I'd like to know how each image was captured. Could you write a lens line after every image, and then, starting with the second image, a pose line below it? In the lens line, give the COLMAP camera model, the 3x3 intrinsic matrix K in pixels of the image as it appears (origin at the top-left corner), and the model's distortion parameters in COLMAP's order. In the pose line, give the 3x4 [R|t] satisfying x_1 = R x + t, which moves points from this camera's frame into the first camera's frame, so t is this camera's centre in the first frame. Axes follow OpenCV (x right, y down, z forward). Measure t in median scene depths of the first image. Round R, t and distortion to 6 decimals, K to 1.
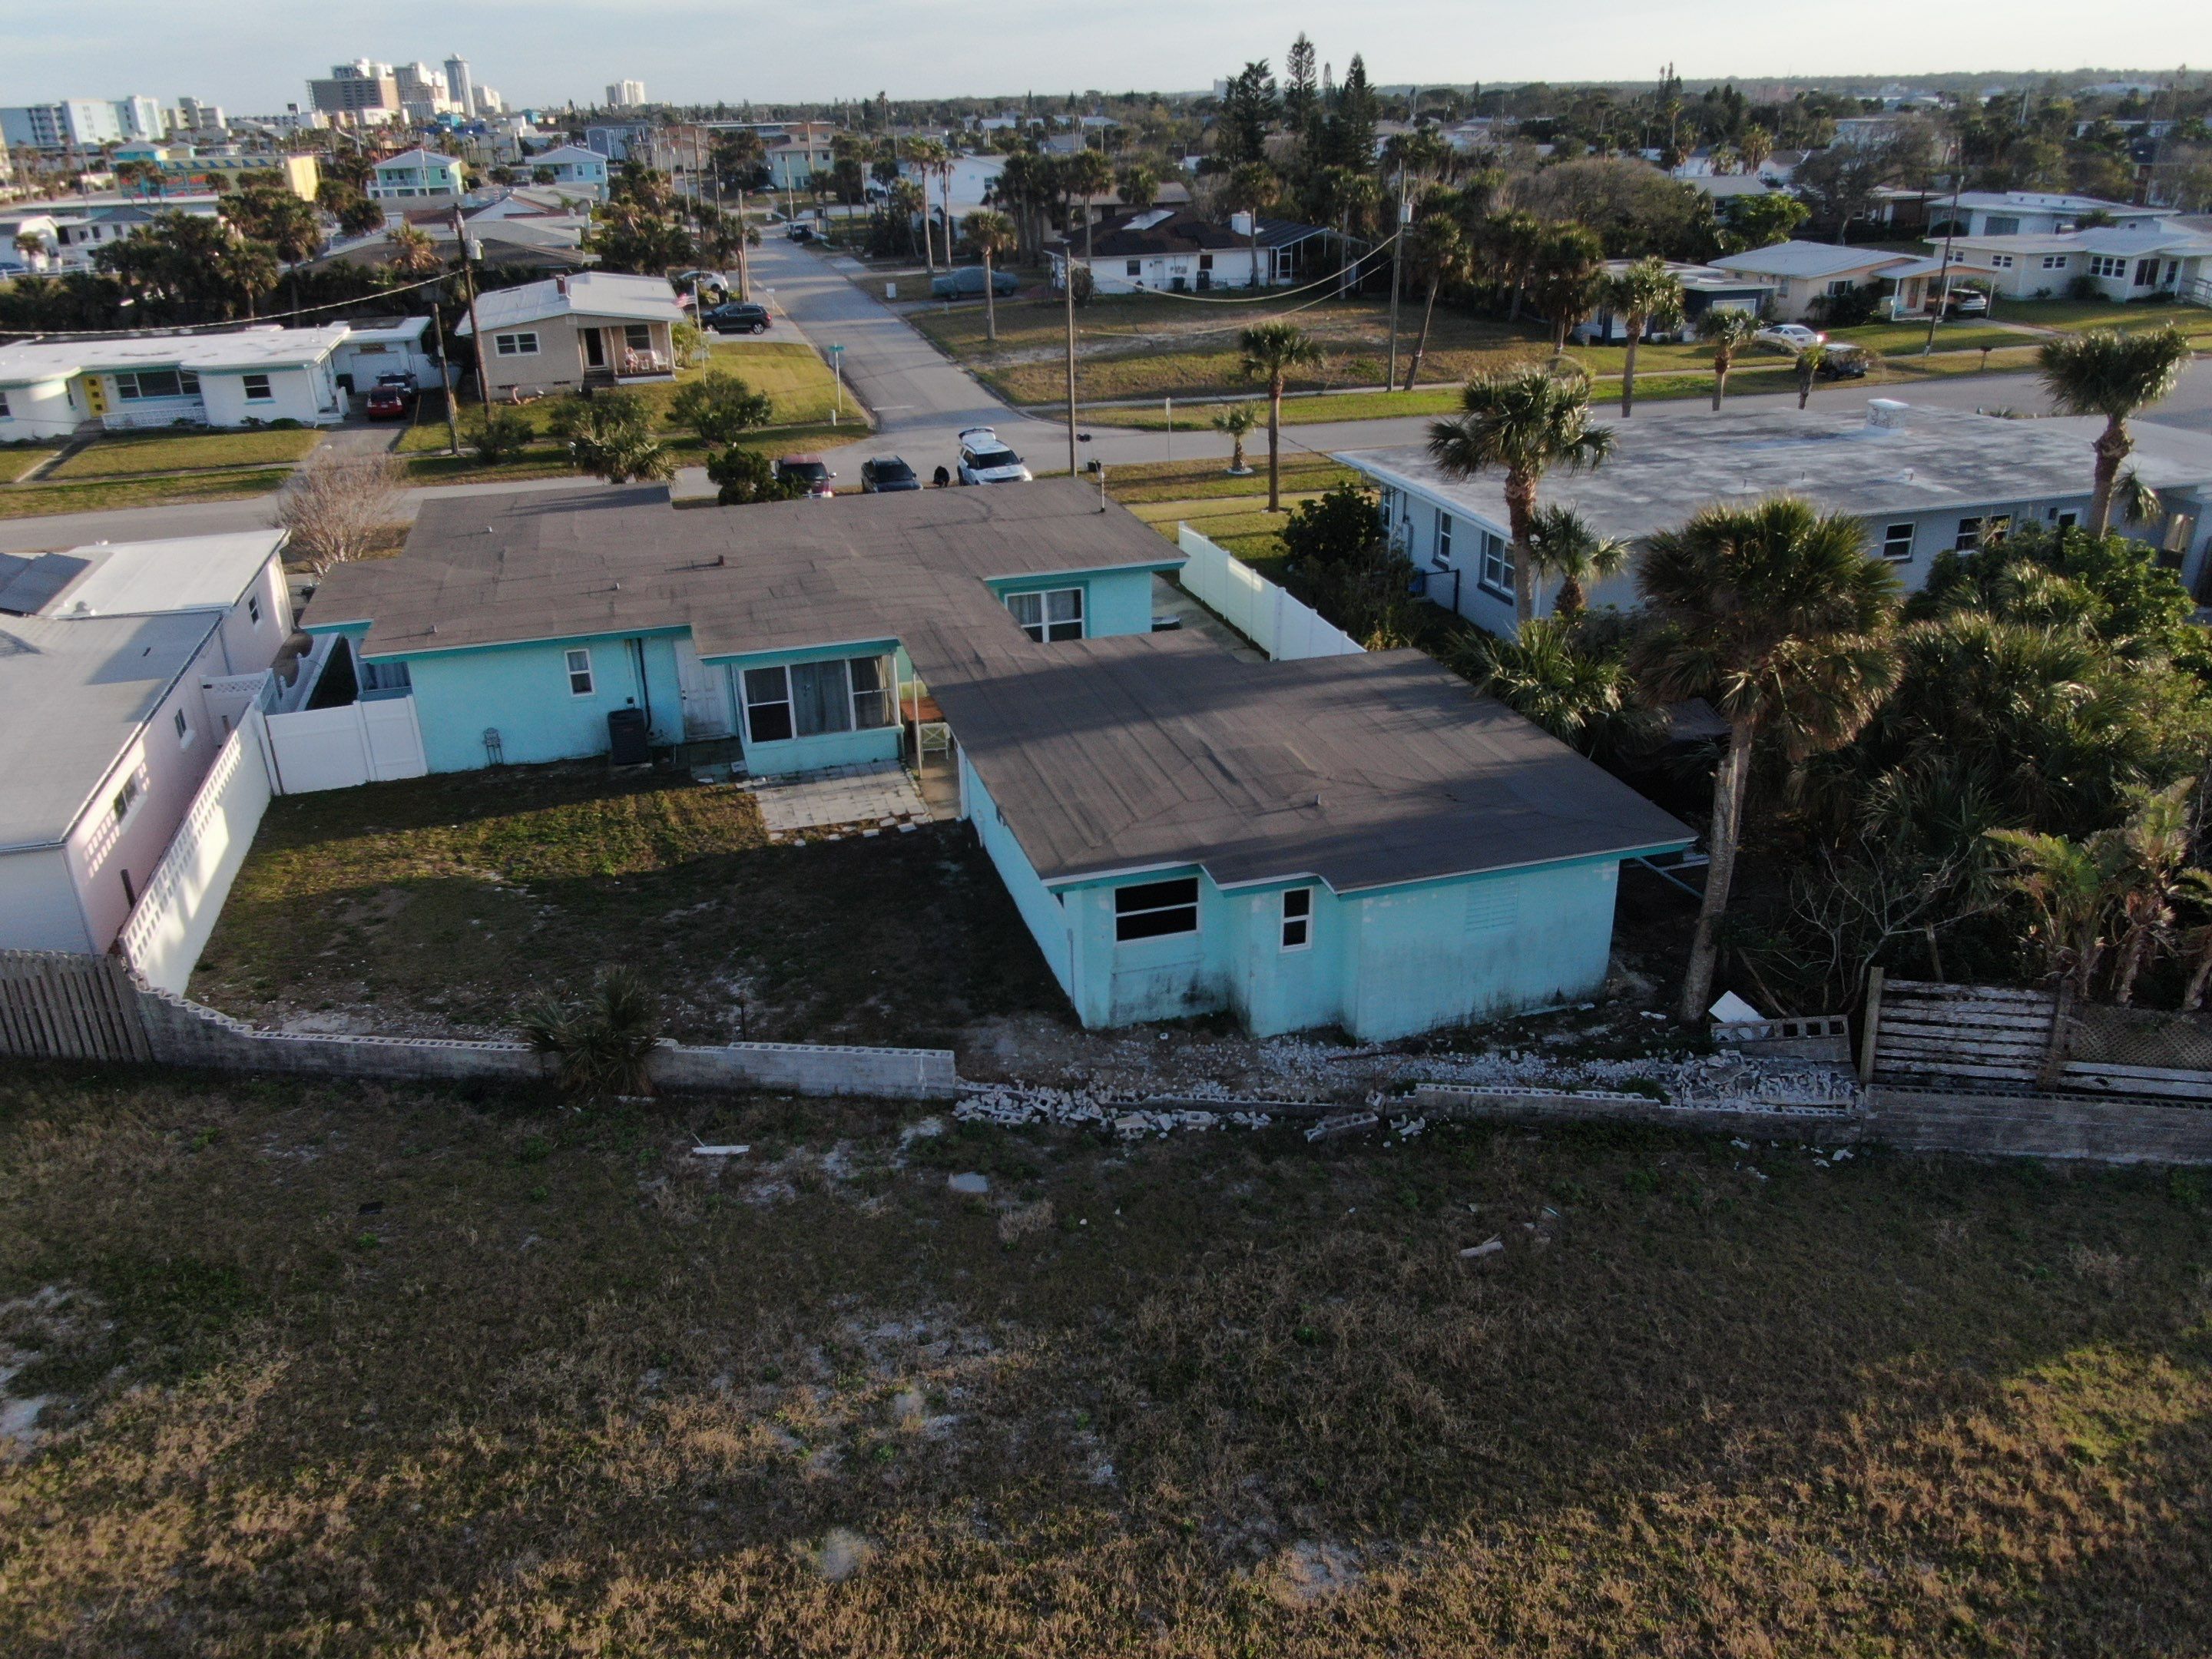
lens RADIAL K [[1620.2, 0, 1096.0], [0, 1620.2, 826.5], [0, 0, 1]] dist [-0.018440, 0.004109]
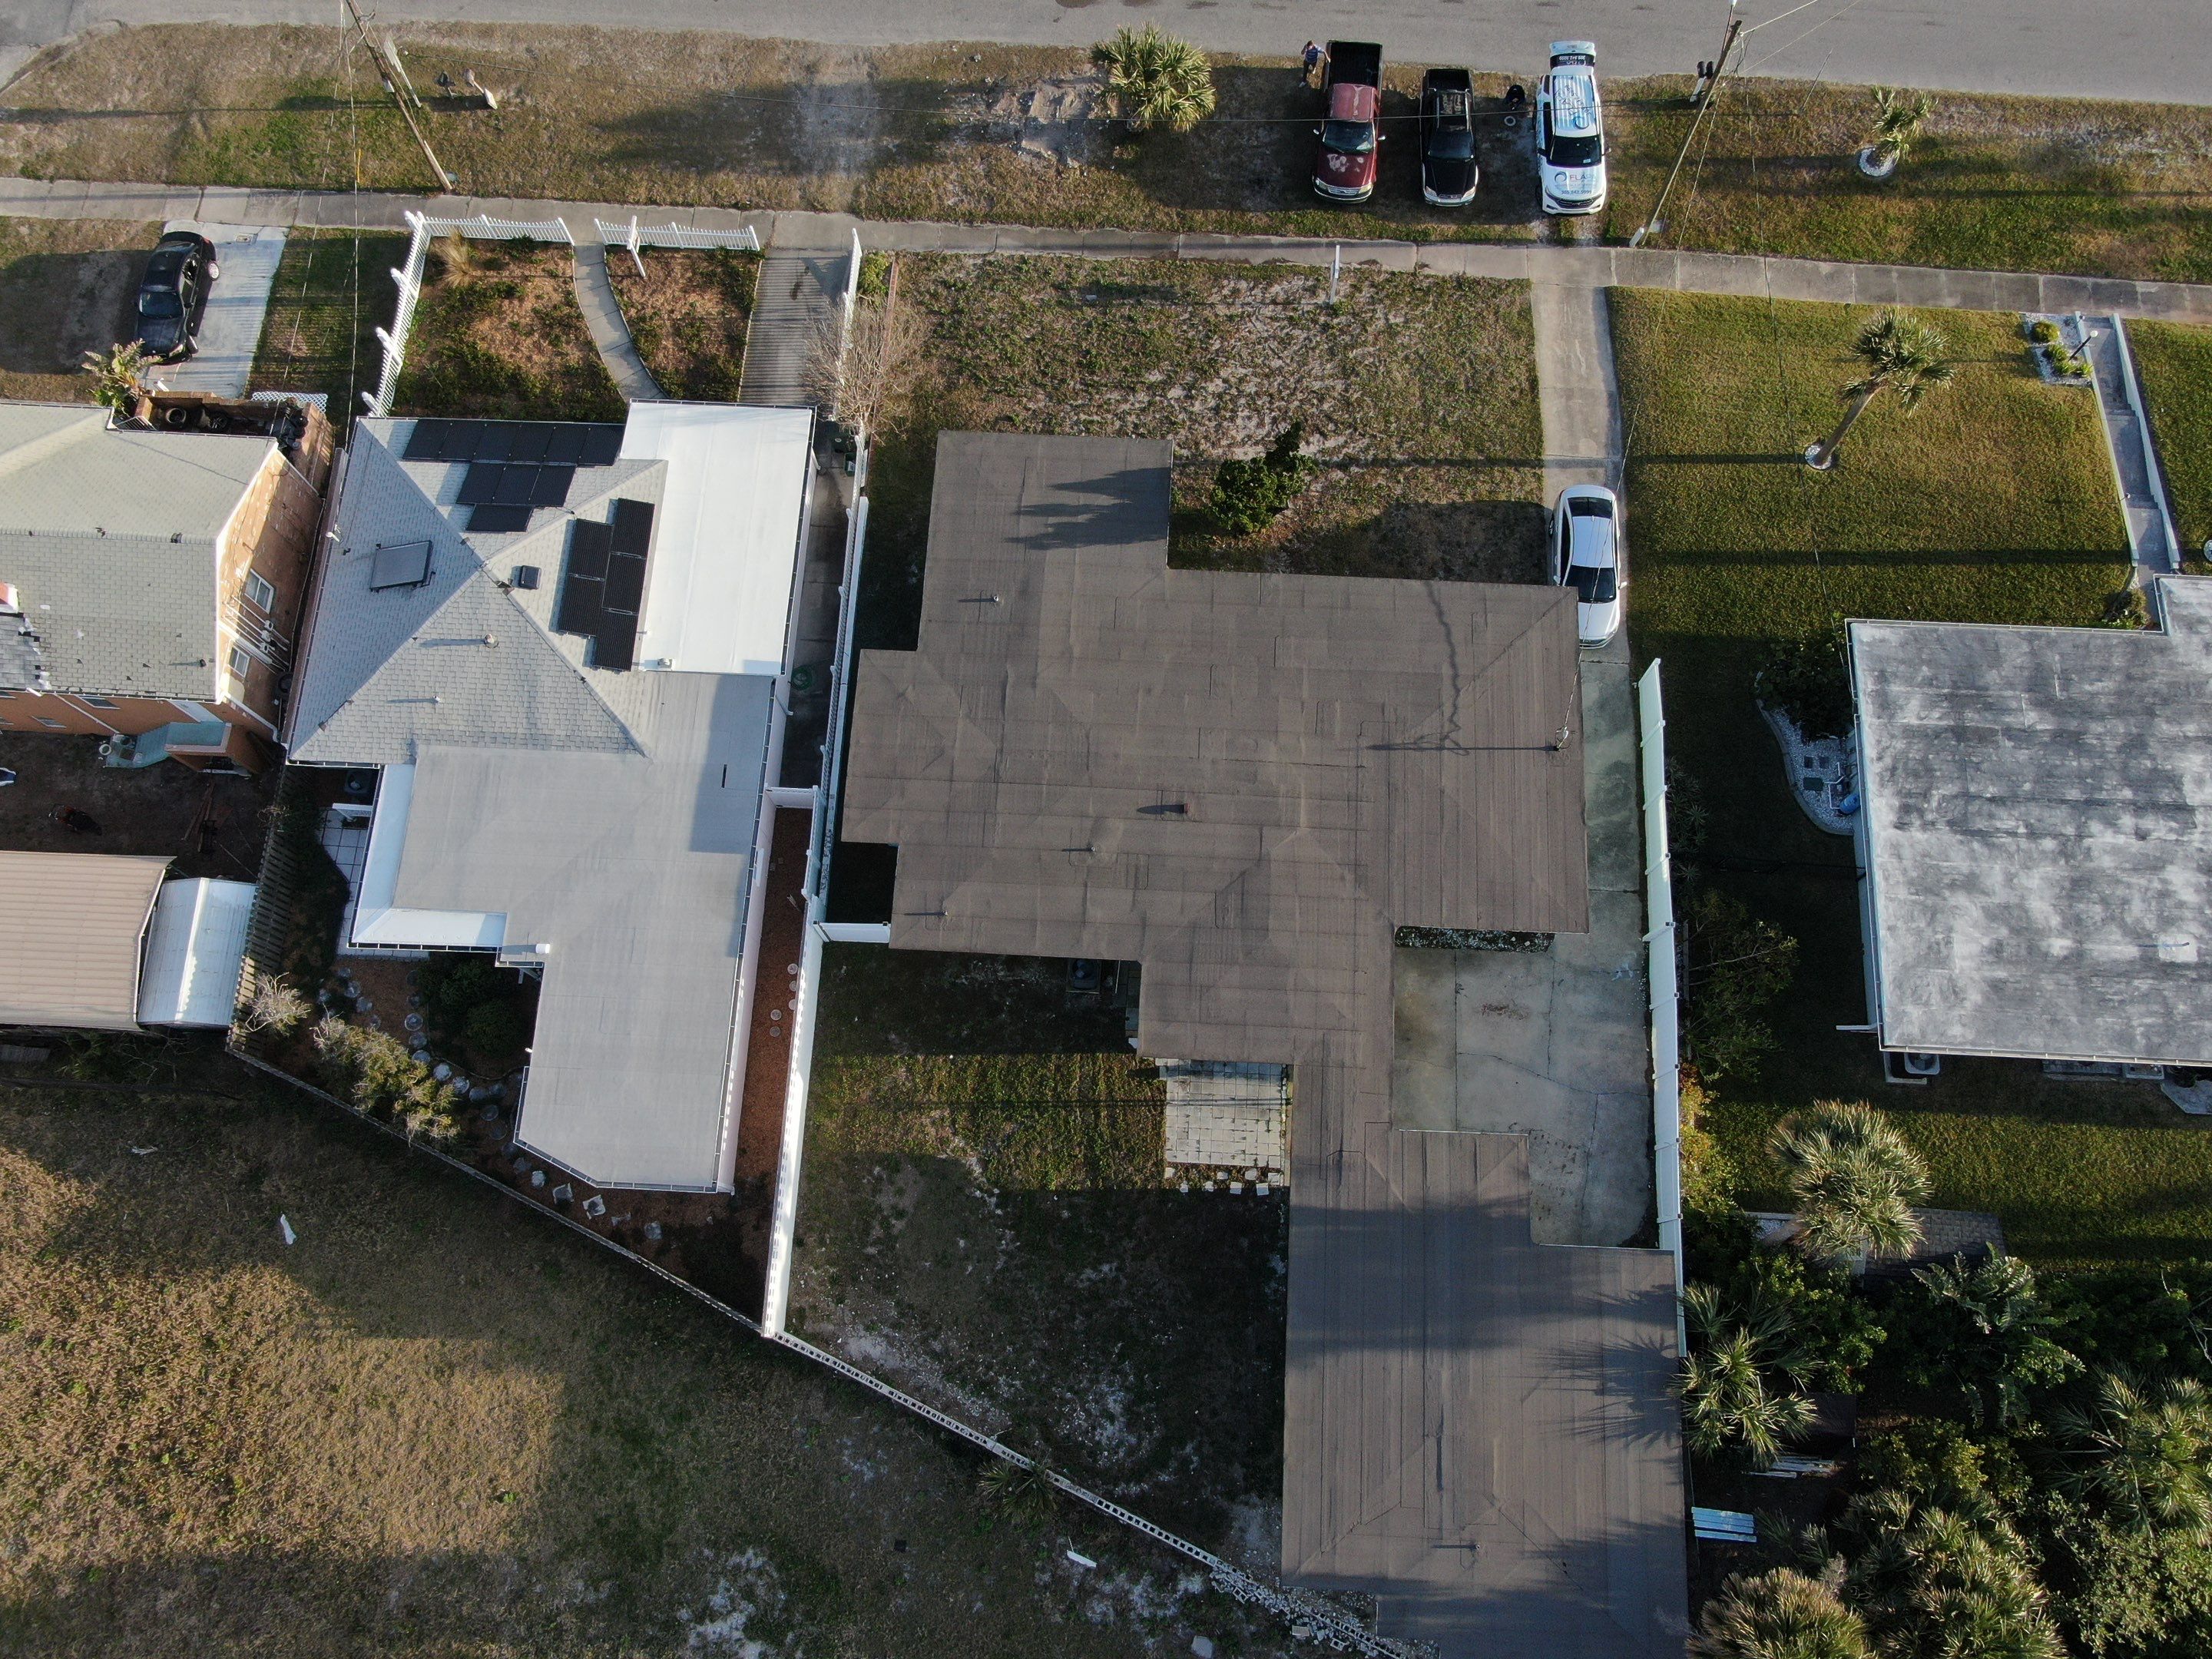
lens RADIAL K [[1620.2, 0, 1128.6], [0, 1620.2, 848.6], [0, 0, 1]] dist [-0.018440, 0.004109]
pose [[0.945678, 0.312369, -0.090101, -0.184805], [-0.141744, 0.645577, 0.750426, -1.158673], [0.292577, -0.696890, 0.654785, 0.265787]]
